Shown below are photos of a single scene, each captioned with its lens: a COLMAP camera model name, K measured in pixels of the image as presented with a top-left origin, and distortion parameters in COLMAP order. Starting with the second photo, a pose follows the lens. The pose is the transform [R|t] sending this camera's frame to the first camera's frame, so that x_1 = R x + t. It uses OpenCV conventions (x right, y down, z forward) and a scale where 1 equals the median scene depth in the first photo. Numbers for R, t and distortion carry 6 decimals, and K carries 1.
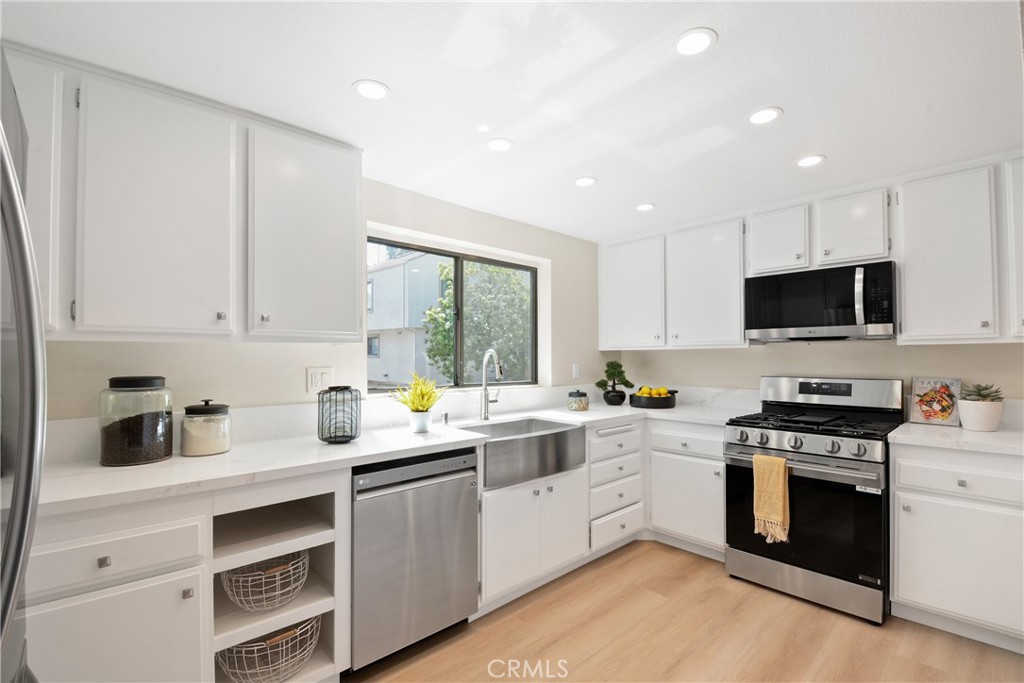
lens RADIAL K [[457.7, 0, 511.8], [0, 457.7, 353.9], [0, 0, 1]] dist [-0.003355, -0.000455]
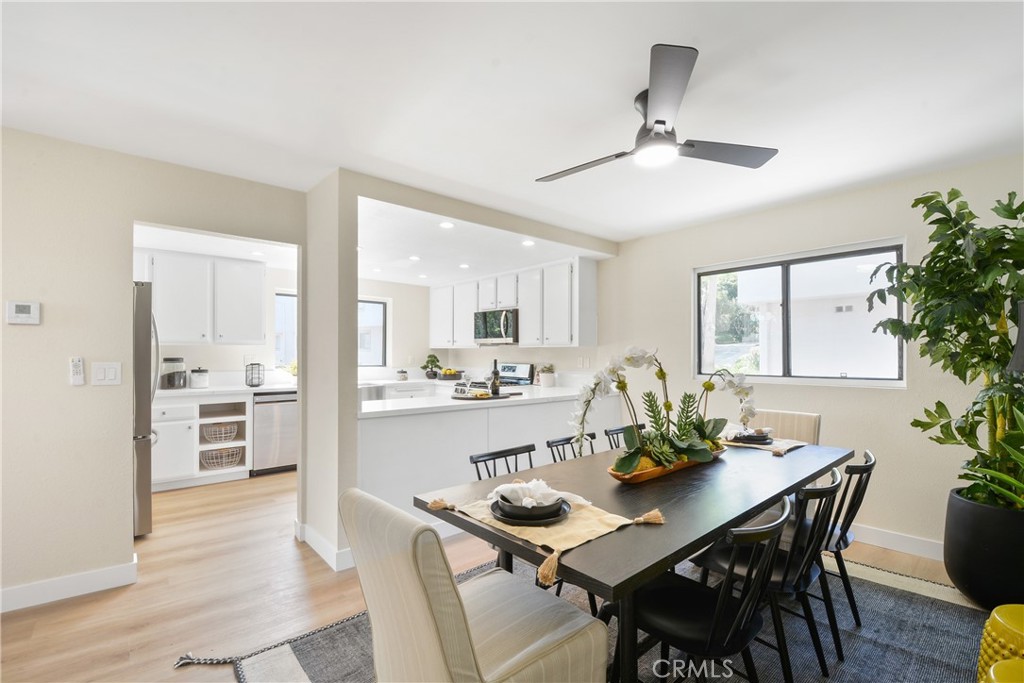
lens RADIAL K [[457.7, 0, 511.8], [0, 457.7, 353.9], [0, 0, 1]] dist [-0.003355, -0.000455]
pose [[0.999618, 0.008026, -0.026429, 1.159442], [-0.007749, 0.999914, 0.010542, -0.014713], [0.026512, -0.010333, 0.999595, -1.525234]]
